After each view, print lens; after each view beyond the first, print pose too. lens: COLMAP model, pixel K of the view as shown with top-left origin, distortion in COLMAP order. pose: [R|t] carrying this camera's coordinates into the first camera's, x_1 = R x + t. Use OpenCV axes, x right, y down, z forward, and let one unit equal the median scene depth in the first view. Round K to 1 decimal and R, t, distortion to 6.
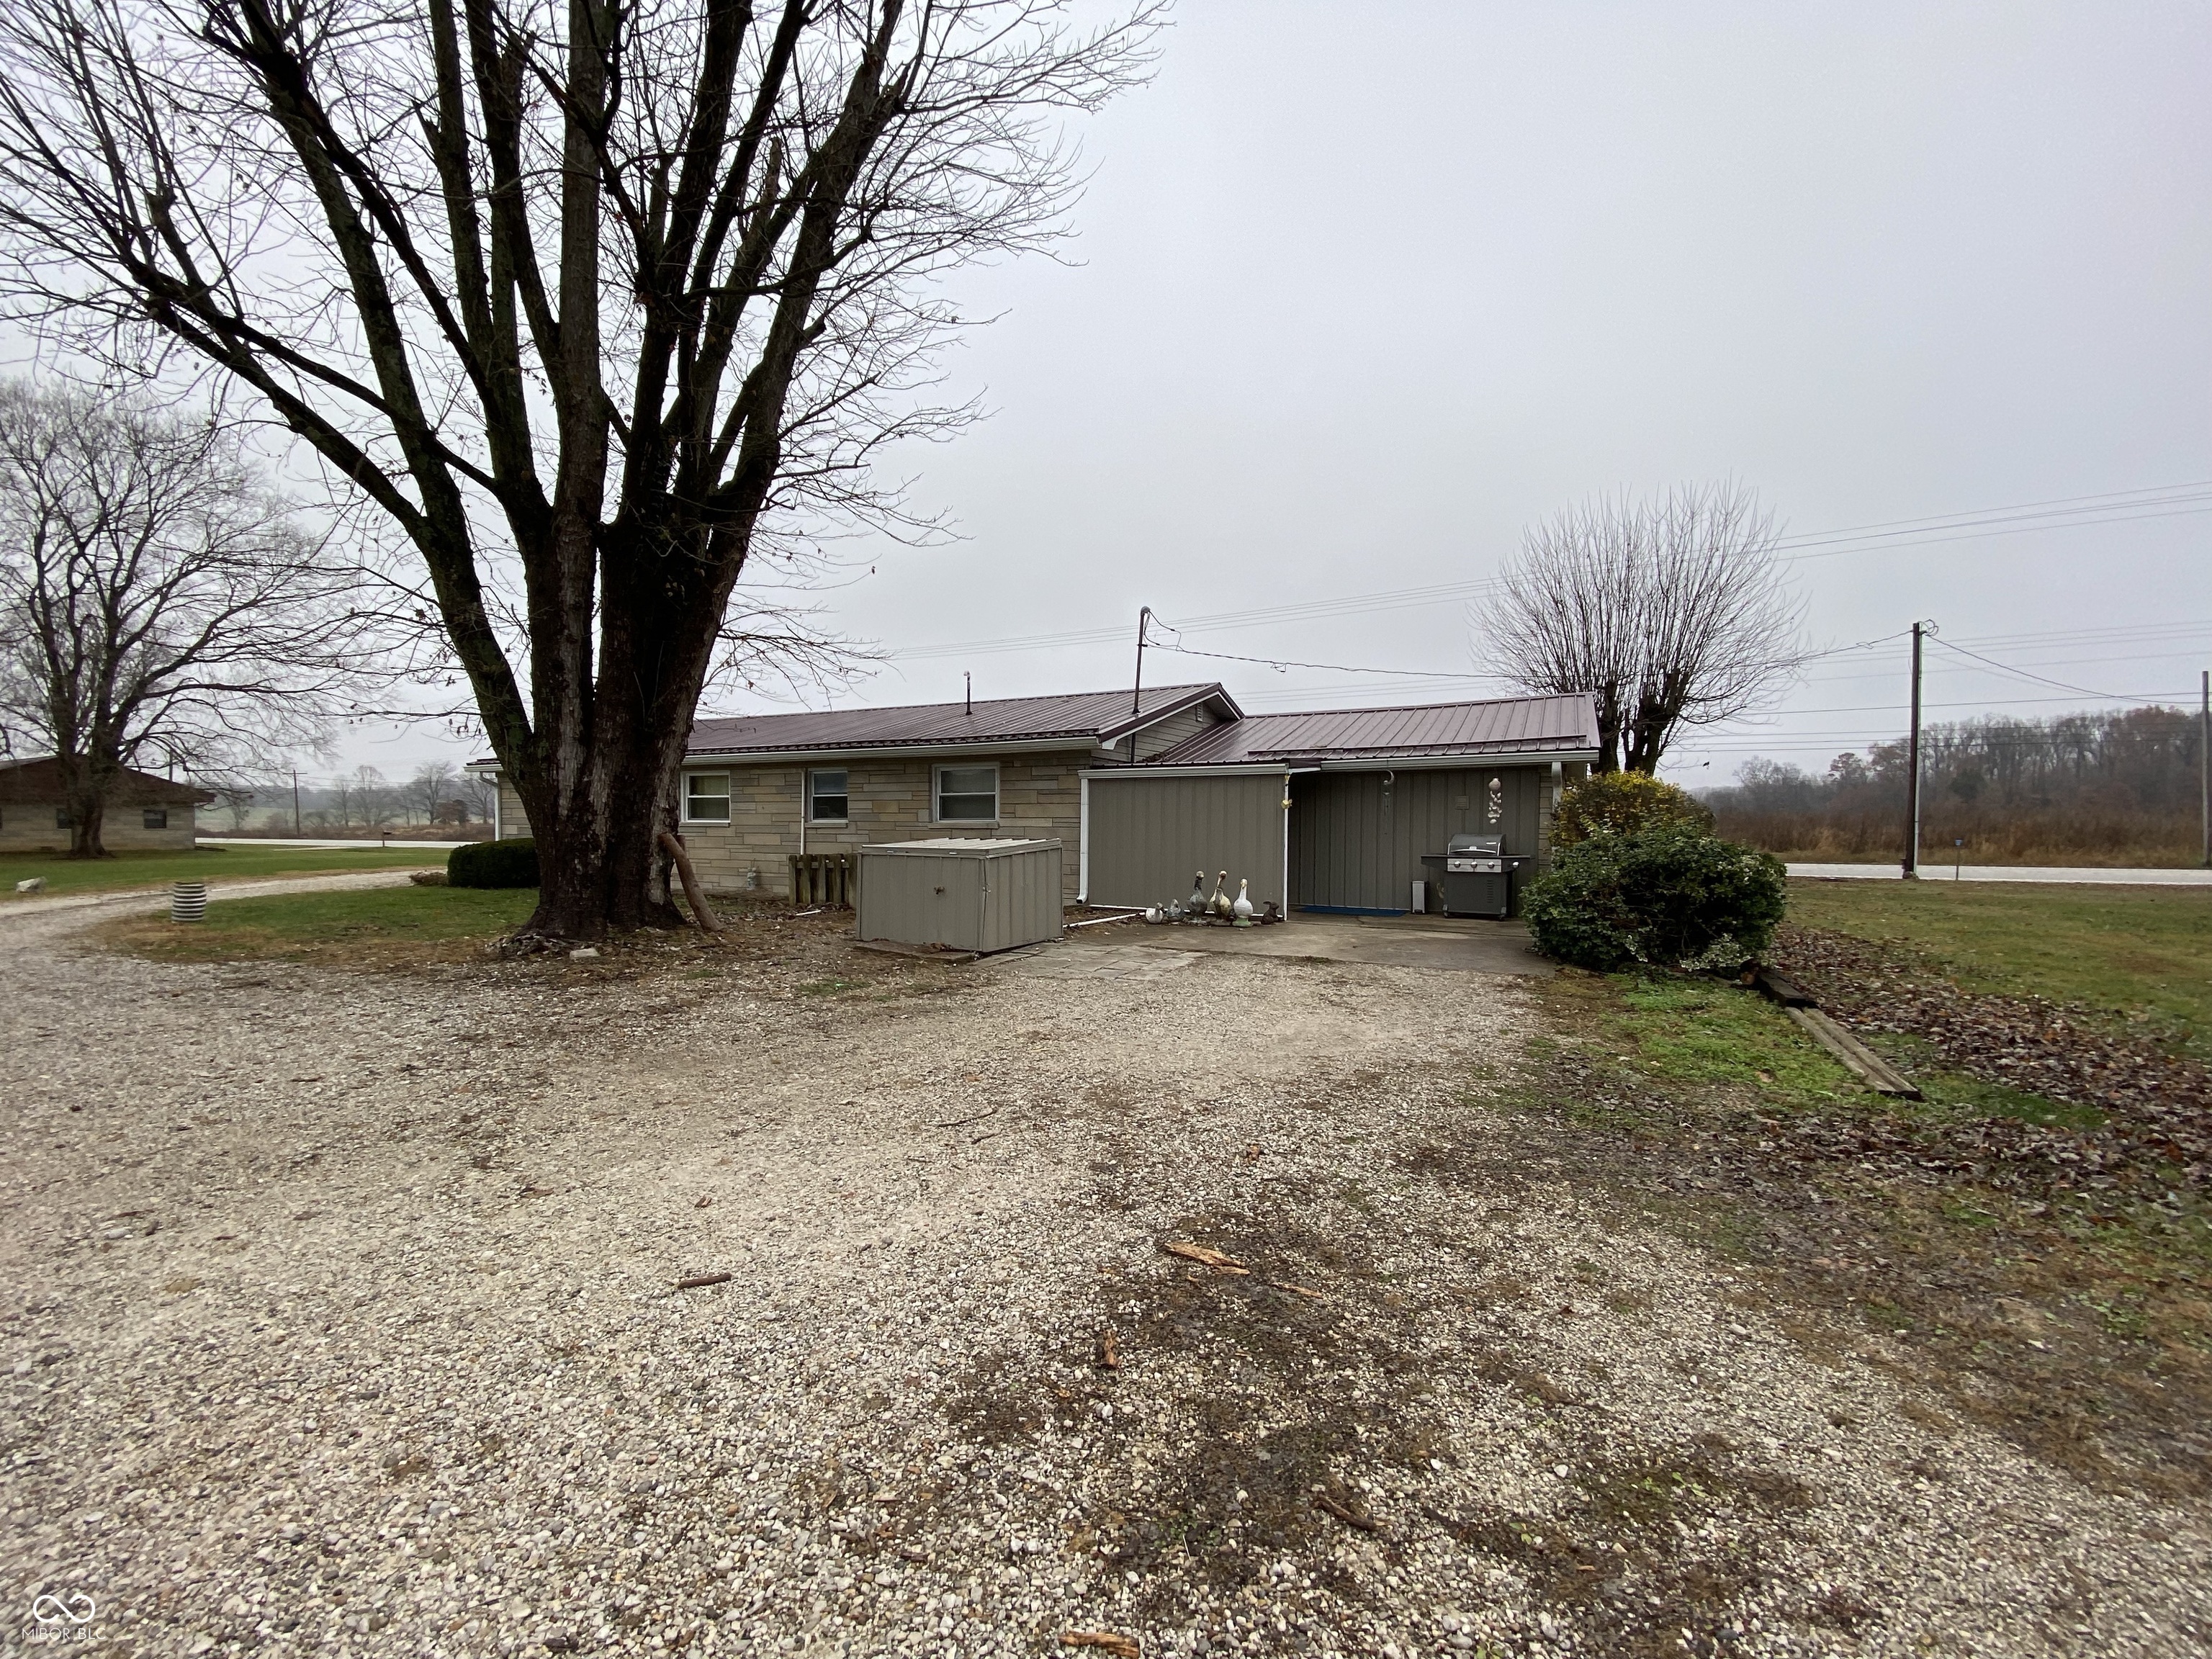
lens RADIAL K [[897.9, 0, 1104.8], [0, 897.9, 843.3], [0, 0, 1]] dist [0.023443, -0.020625]
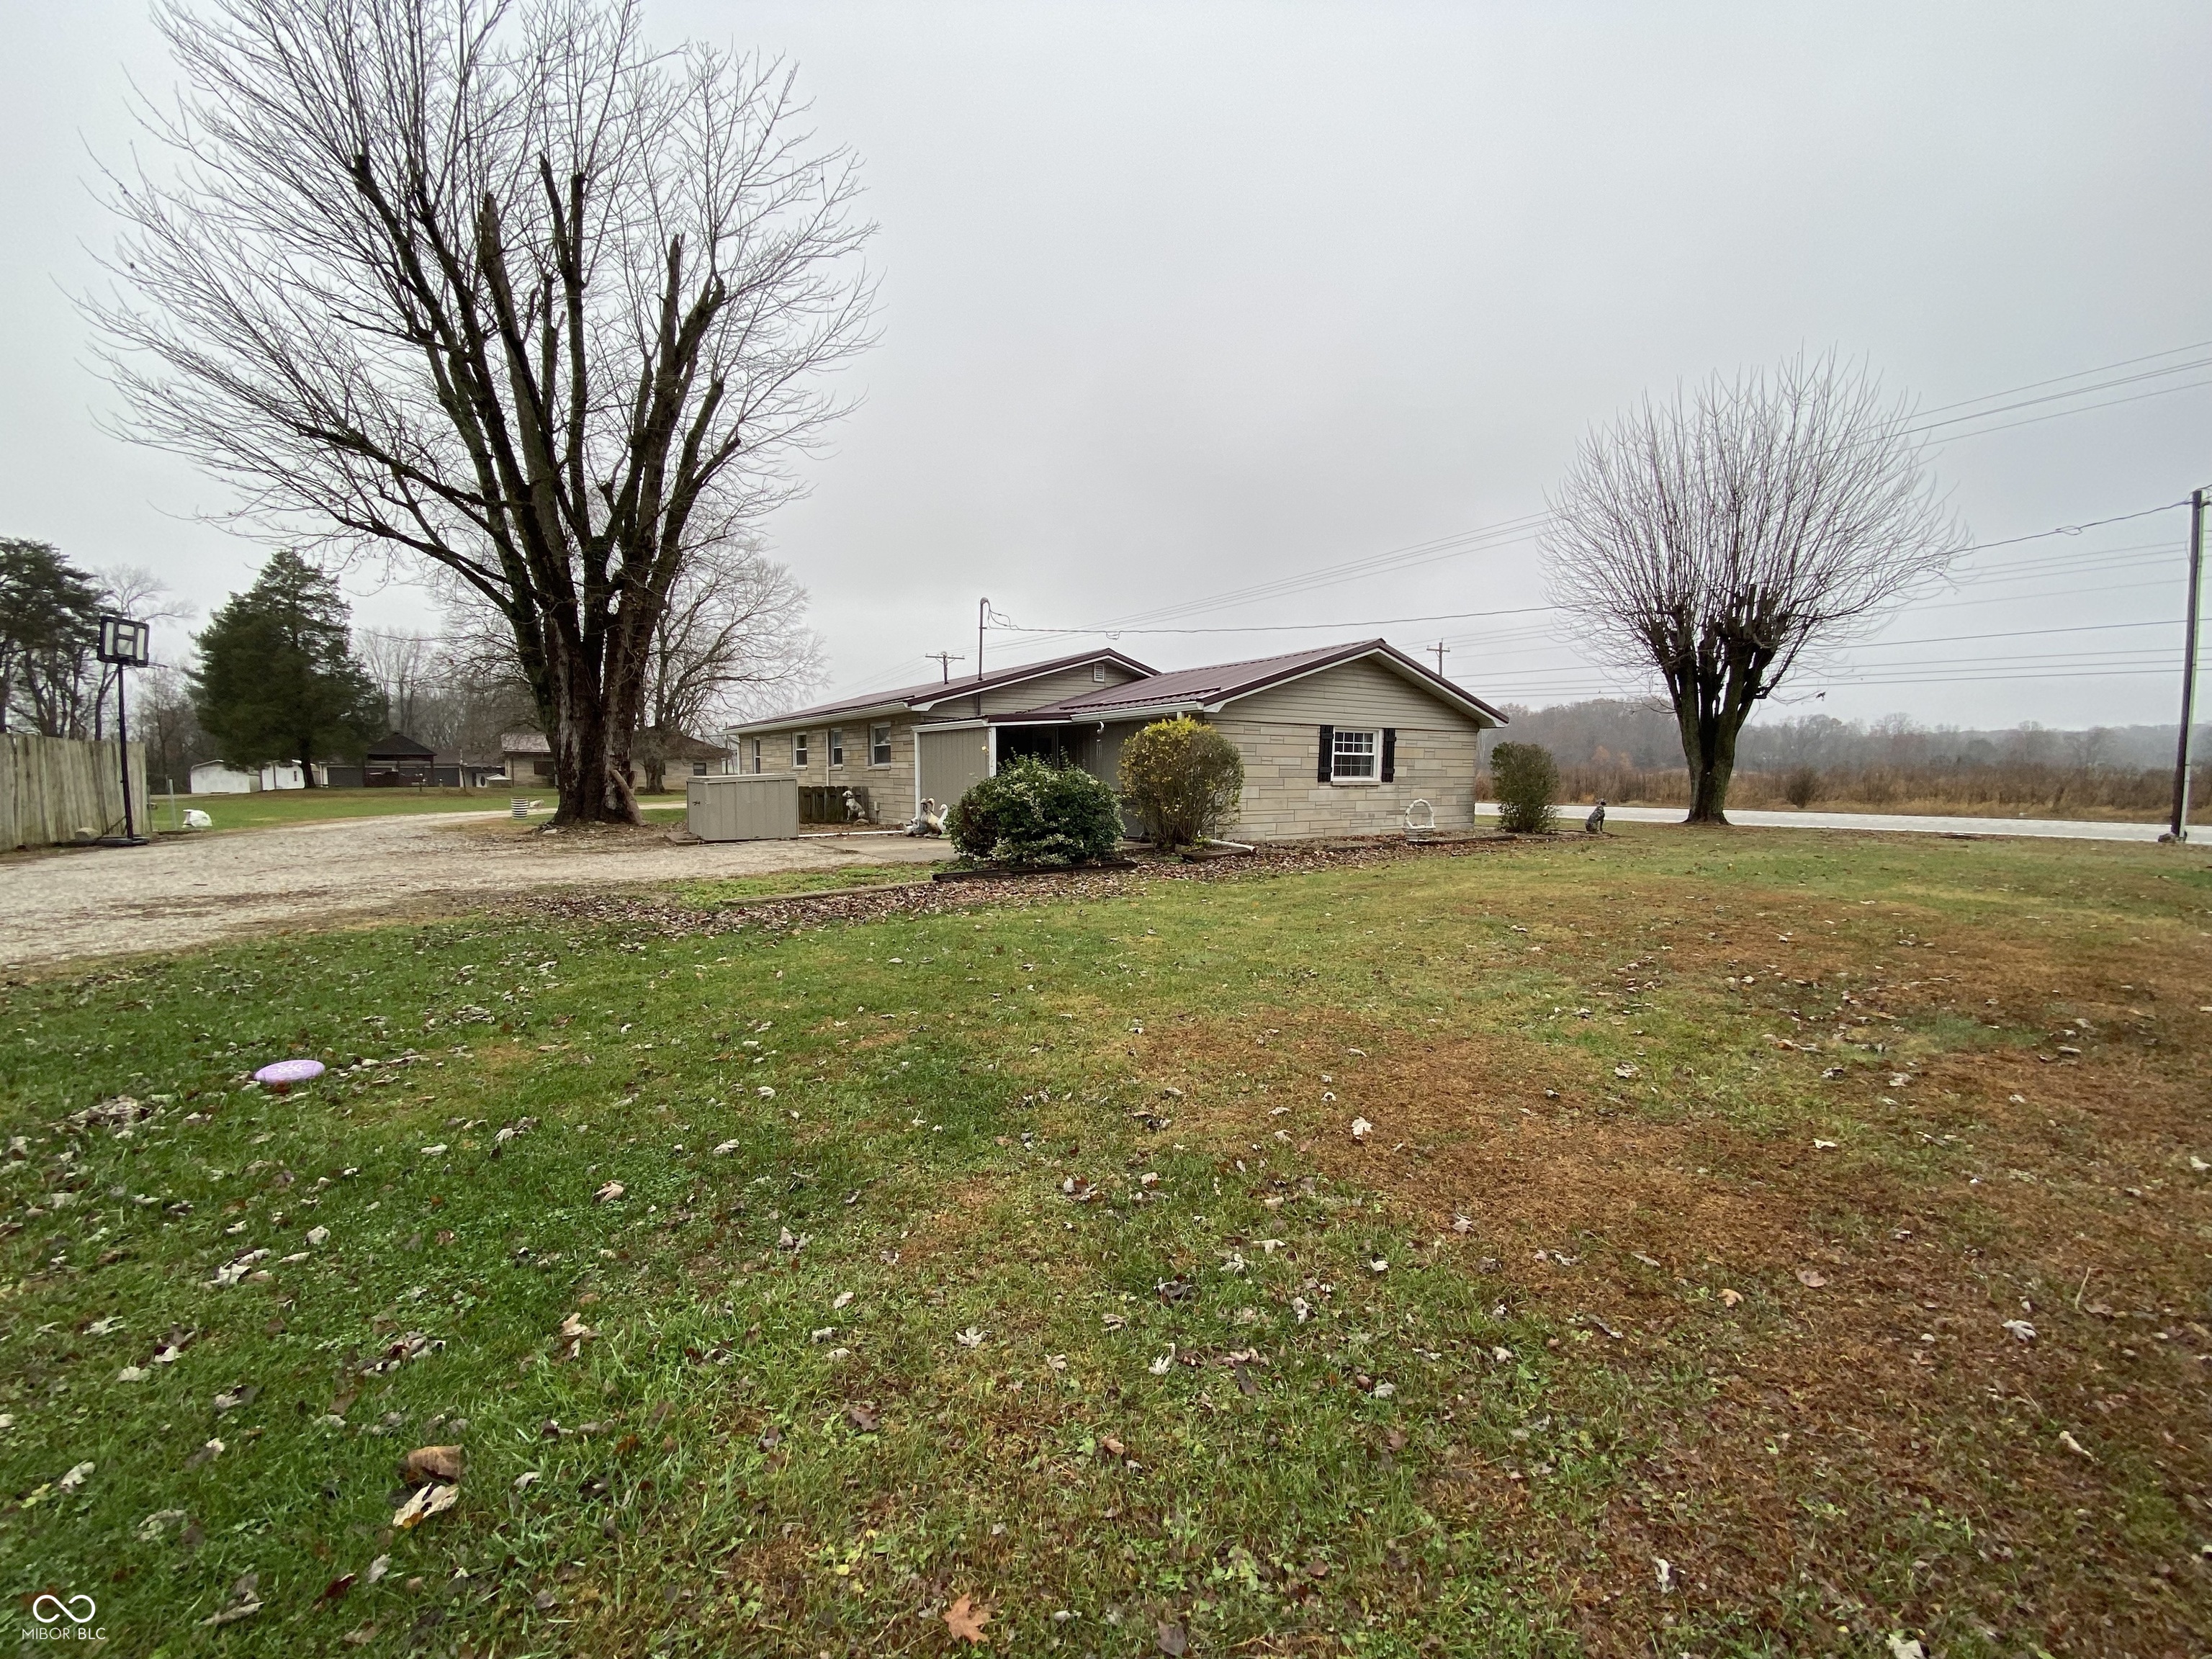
lens RADIAL K [[897.9, 0, 1104.8], [0, 897.9, 843.3], [0, 0, 1]] dist [0.023443, -0.020625]
pose [[0.883700, 0.037781, -0.466527, 0.814345], [-0.011337, 0.998172, 0.059360, 0.011731], [0.467917, -0.047168, 0.882513, -0.082618]]
